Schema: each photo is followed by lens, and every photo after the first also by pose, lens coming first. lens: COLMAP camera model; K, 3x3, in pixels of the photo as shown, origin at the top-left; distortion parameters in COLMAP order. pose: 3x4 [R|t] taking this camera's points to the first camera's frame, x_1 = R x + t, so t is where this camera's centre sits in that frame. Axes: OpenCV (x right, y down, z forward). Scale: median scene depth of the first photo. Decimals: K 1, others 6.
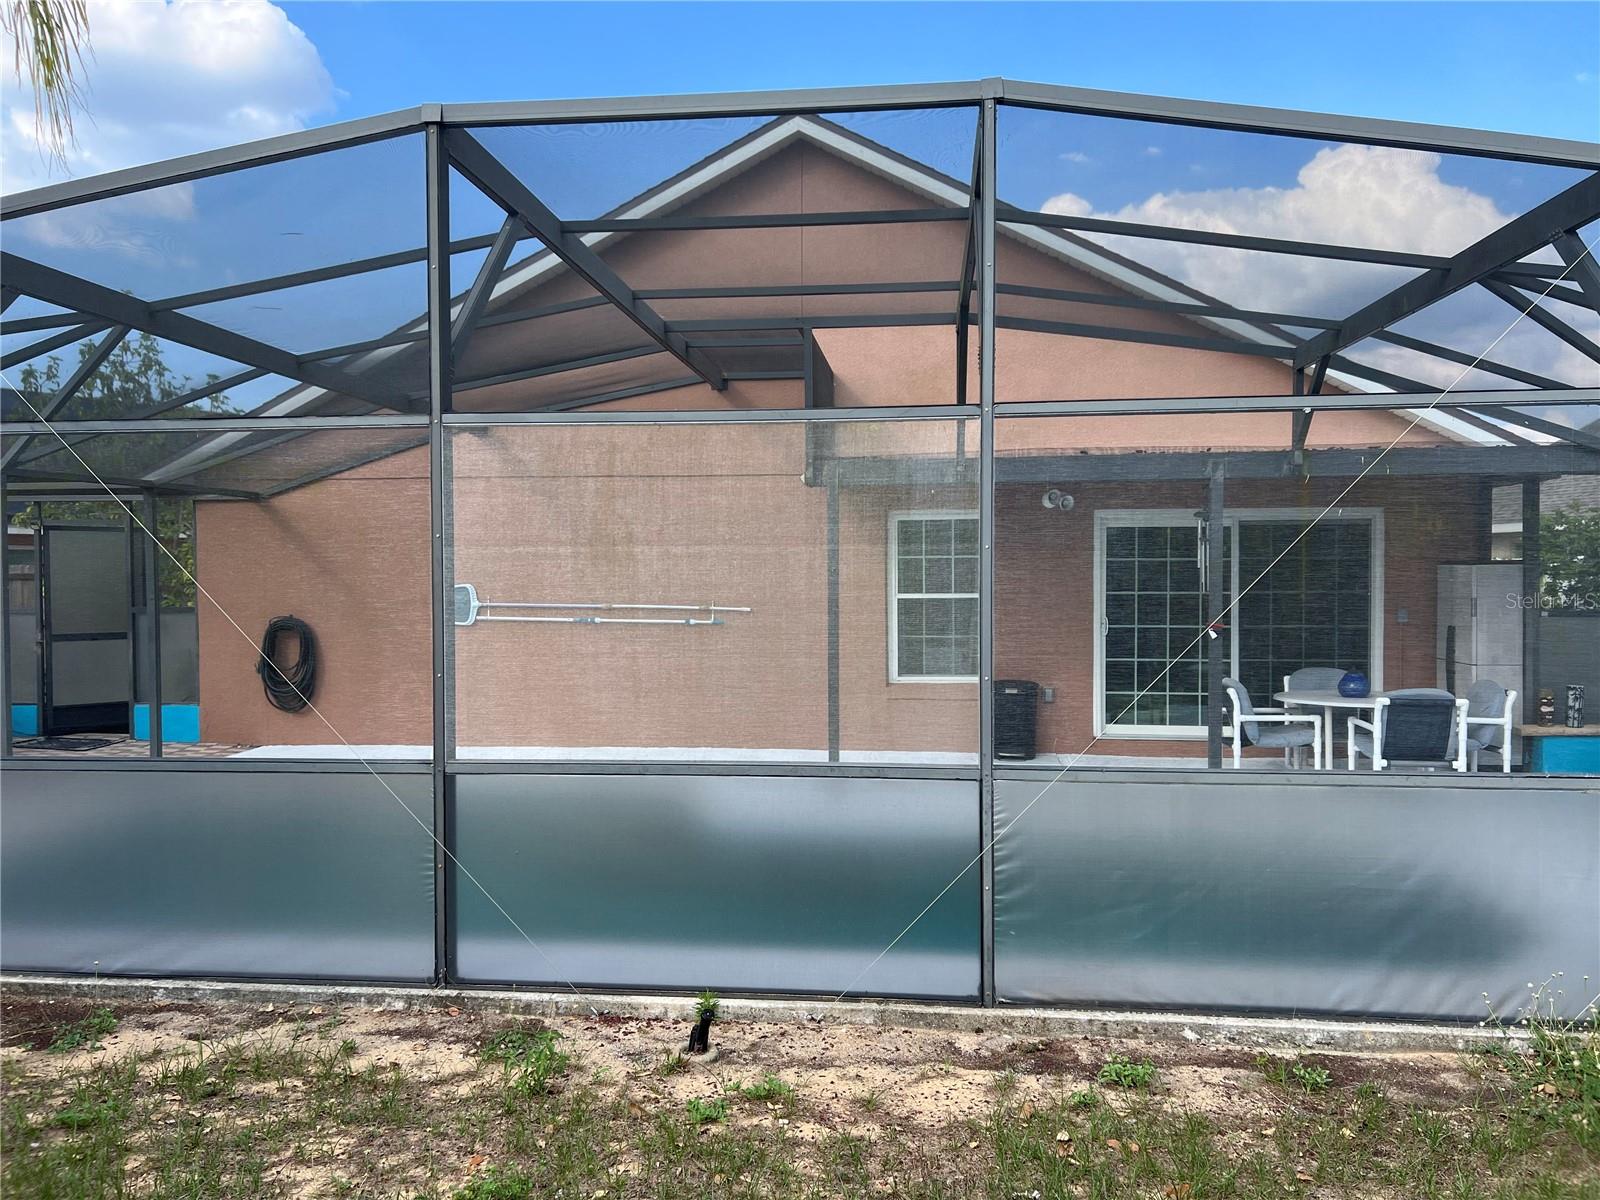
lens RADIAL K [[1208.0, 0, 800.4], [0, 1208.0, 628.2], [0, 0, 1]] dist [0.038223, 0.000579]
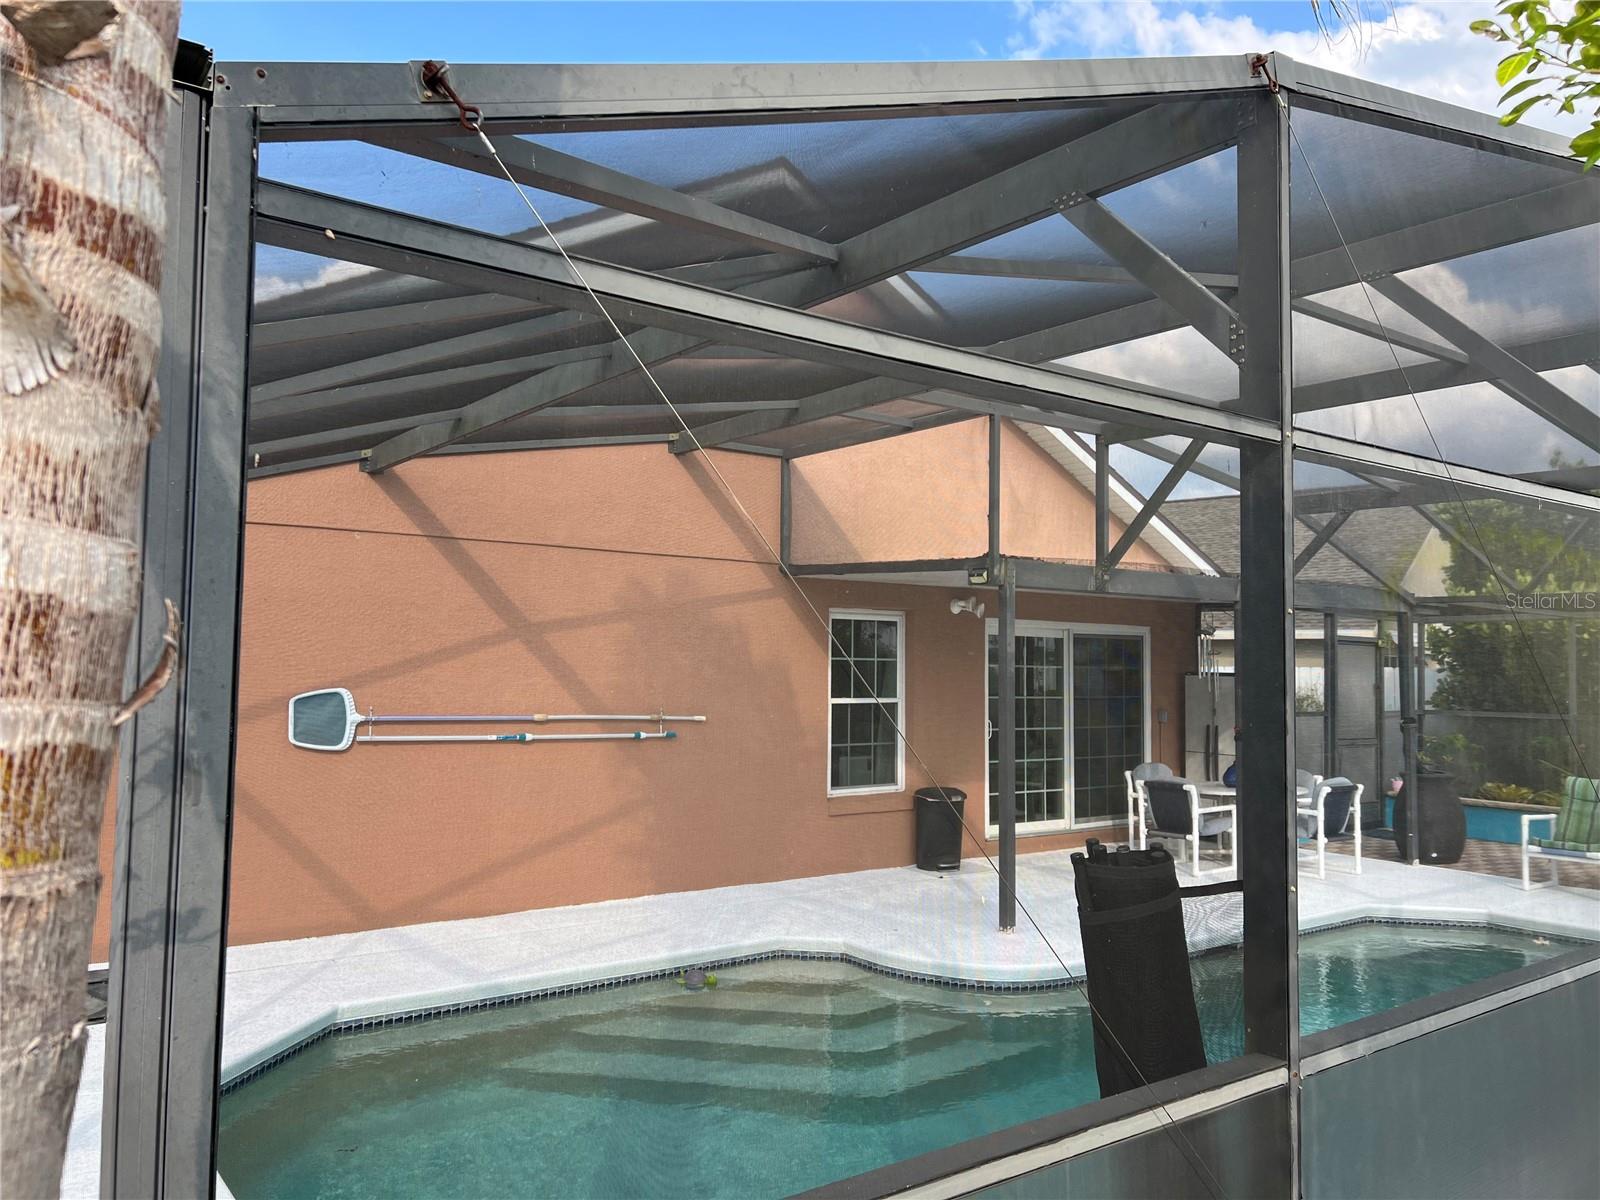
lens RADIAL K [[1208.0, 0, 800.4], [0, 1208.0, 628.2], [0, 0, 1]] dist [0.038223, 0.000579]
pose [[0.725038, 0.032293, 0.687951, -0.570335], [0.012296, 0.998134, -0.059812, -0.027070], [-0.688599, 0.051825, 0.723288, 0.350457]]
